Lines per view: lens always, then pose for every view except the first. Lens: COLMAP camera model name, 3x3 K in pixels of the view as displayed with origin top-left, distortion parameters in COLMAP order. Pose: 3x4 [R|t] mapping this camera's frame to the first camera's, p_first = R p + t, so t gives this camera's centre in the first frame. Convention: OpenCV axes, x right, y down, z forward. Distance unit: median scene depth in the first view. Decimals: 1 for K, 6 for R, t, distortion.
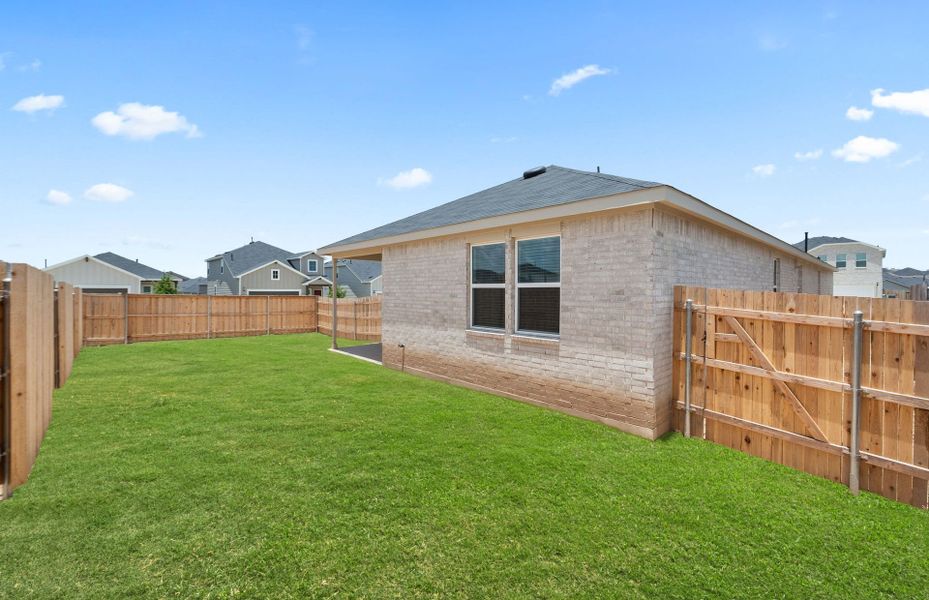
lens RADIAL K [[393.9, 0, 456.2], [0, 393.9, 292.1], [0, 0, 1]] dist [-0.006908, -0.001289]
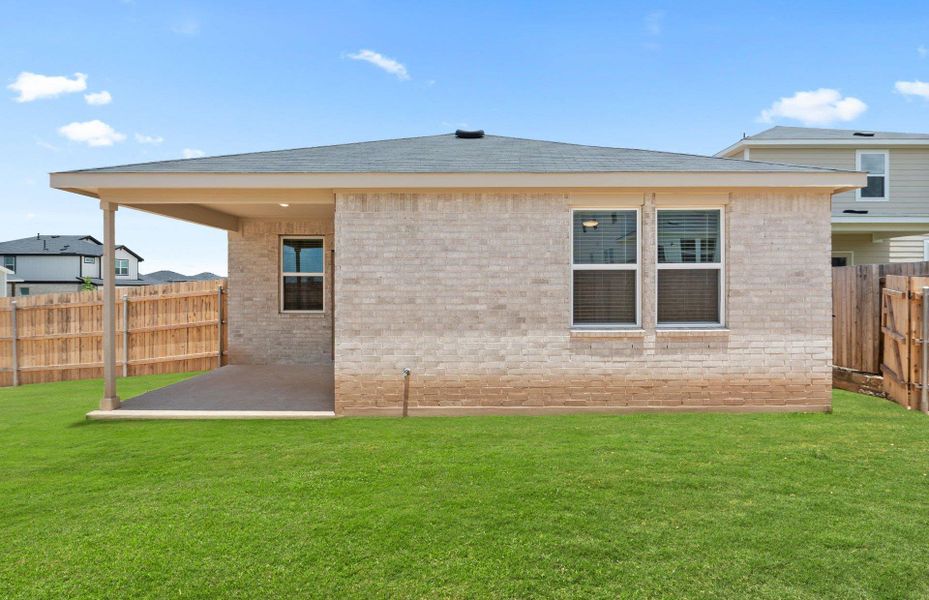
lens RADIAL K [[393.9, 0, 445.3], [0, 393.9, 284.4], [0, 0, 1]] dist [-0.006908, -0.001289]
pose [[0.667661, -0.004526, 0.744452, -0.713979], [0.009089, 0.999957, -0.002072, 0.017082], [-0.744410, 0.008150, 0.667673, 0.797819]]
